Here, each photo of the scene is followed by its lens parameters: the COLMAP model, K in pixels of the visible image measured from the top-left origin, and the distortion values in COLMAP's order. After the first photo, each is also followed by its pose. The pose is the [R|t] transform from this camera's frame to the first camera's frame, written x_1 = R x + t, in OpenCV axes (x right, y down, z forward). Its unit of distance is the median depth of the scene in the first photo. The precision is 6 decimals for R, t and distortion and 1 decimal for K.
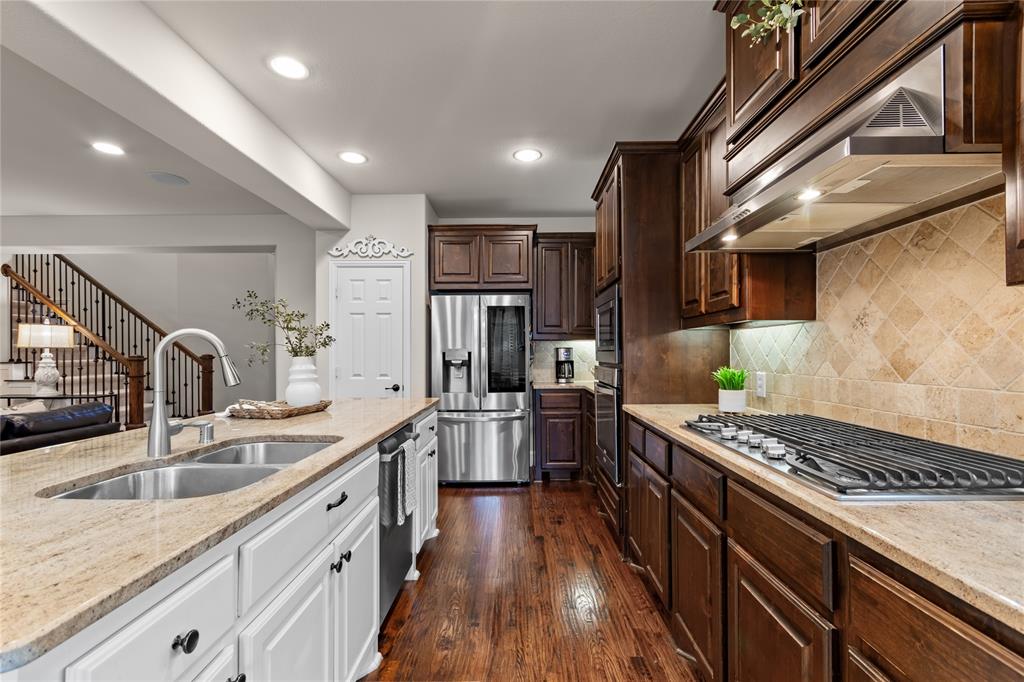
lens RADIAL K [[449.8, 0, 511.0], [0, 449.8, 350.2], [0, 0, 1]] dist [0.004974, 0.000511]
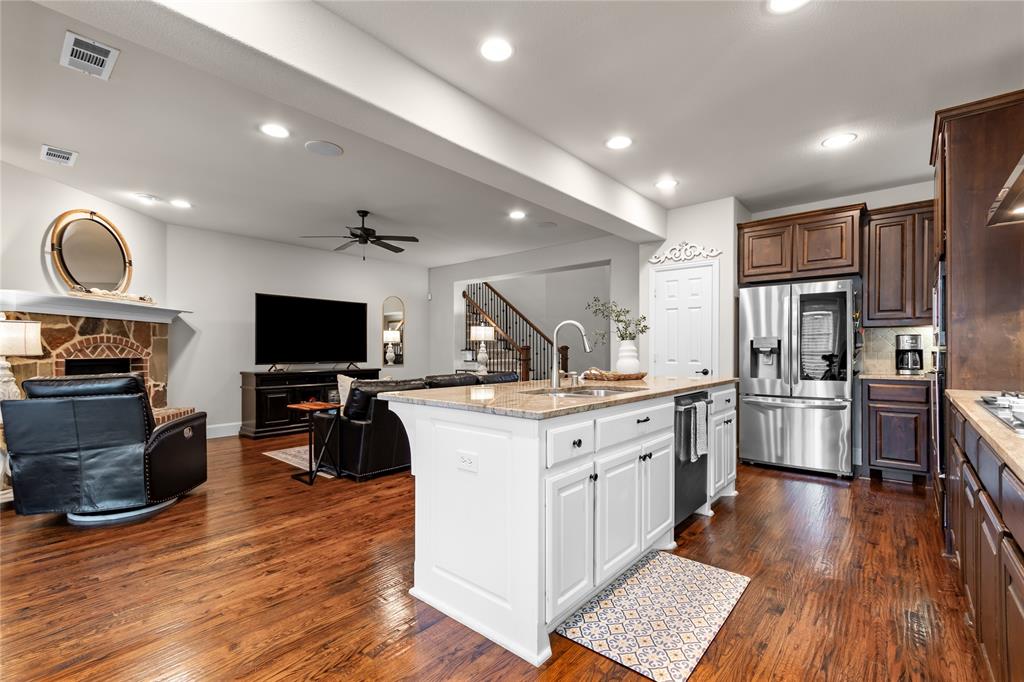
lens RADIAL K [[449.8, 0, 515.7], [0, 449.8, 353.4], [0, 0, 1]] dist [0.004974, 0.000511]
pose [[0.772017, 0.007835, -0.635554, 0.122766], [0.000987, 0.999908, 0.013525, 0.025213], [0.635602, -0.011069, 0.771938, -0.234476]]
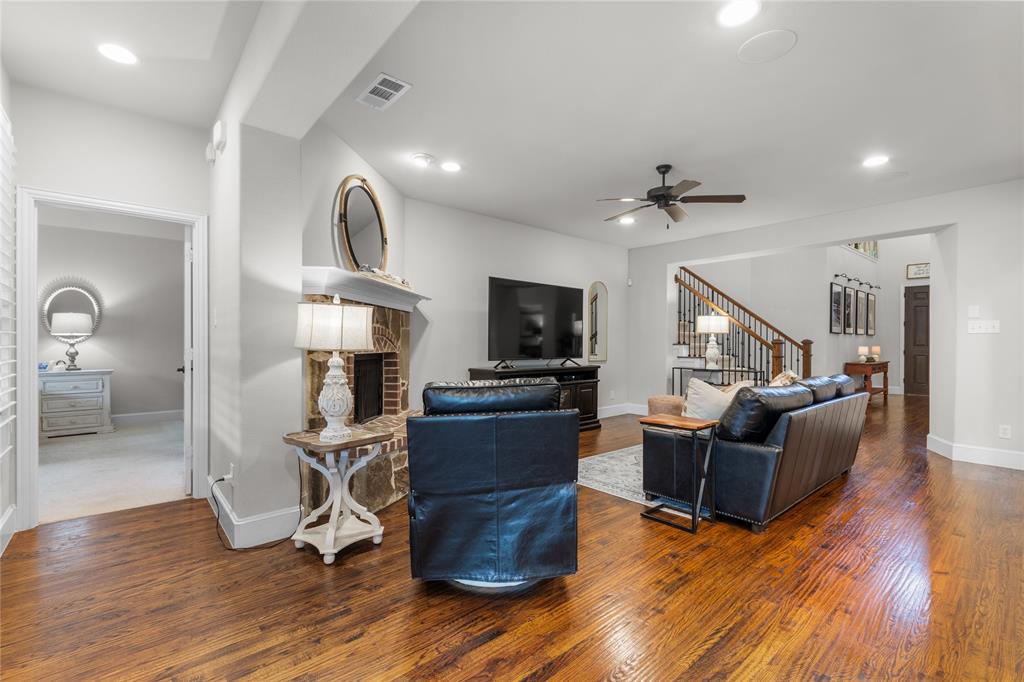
lens RADIAL K [[449.8, 0, 515.1], [0, 449.8, 347.8], [0, 0, 1]] dist [0.004974, 0.000511]
pose [[0.671044, 0.014303, -0.741280, -0.614313], [-0.003375, 0.999862, 0.016237, 0.025407], [0.741410, -0.008393, 0.671000, -0.471136]]
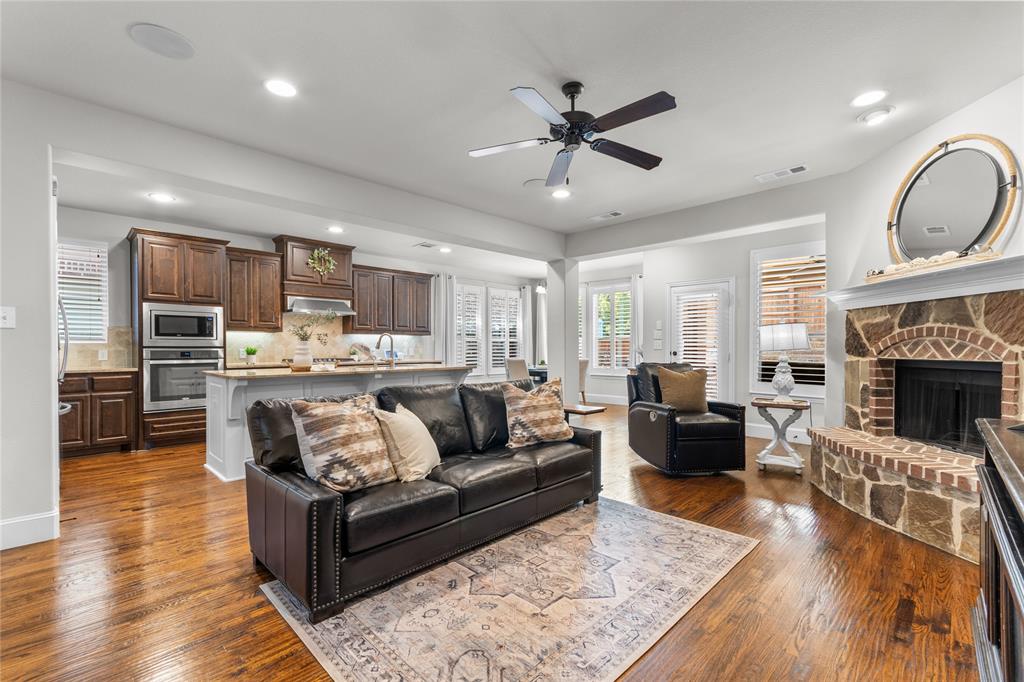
lens RADIAL K [[449.8, 0, 513.5], [0, 449.8, 349.5], [0, 0, 1]] dist [0.004974, 0.000511]
pose [[-0.722473, 0.000132, 0.691399, -1.719963], [0.000353, 1.000000, 0.000178, 0.035911], [-0.691399, 0.000373, -0.722473, 1.261962]]
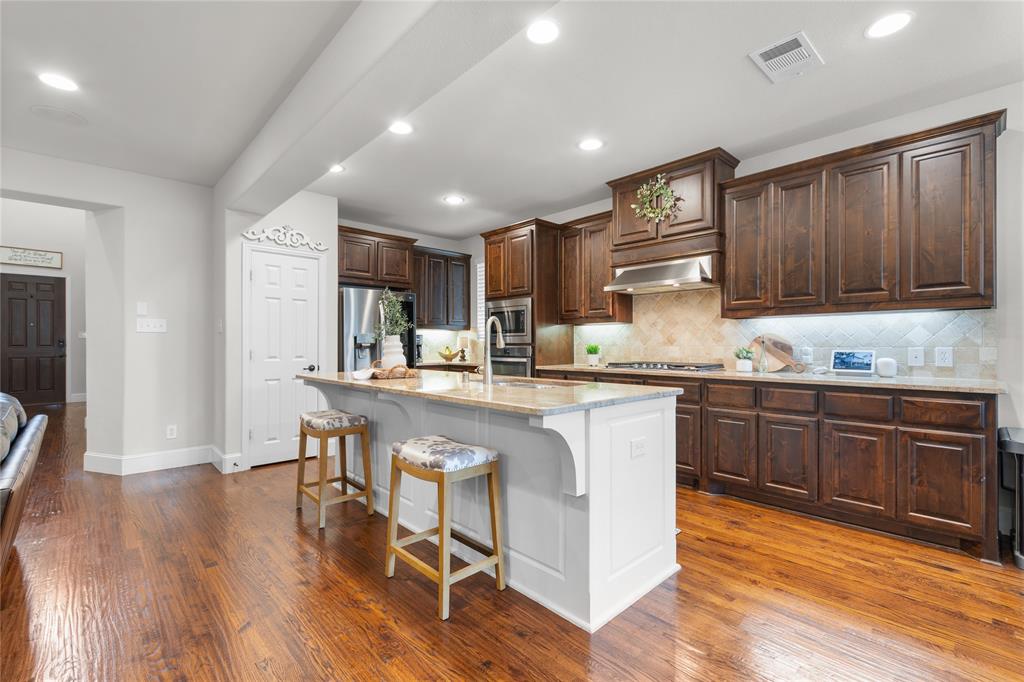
lens RADIAL K [[449.8, 0, 511.4], [0, 449.8, 342.3], [0, 0, 1]] dist [0.004974, 0.000511]
pose [[0.714467, 0.007926, 0.699624, -0.838030], [-0.005271, 0.999968, -0.005946, 0.030119], [-0.699649, 0.000560, 0.714486, -0.157734]]
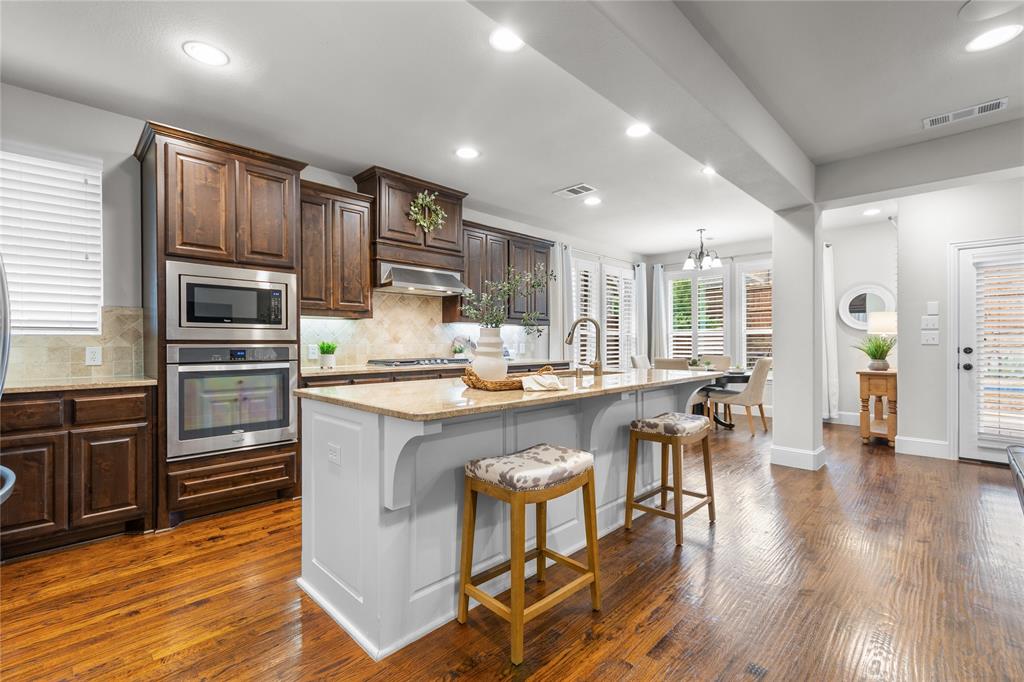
lens RADIAL K [[449.8, 0, 508.6], [0, 449.8, 343.4], [0, 0, 1]] dist [0.004974, 0.000511]
pose [[-0.722743, 0.003862, 0.691106, -0.817656], [0.001781, 0.999991, -0.003725, 0.035225], [-0.691114, -0.001461, -0.722744, 1.193104]]
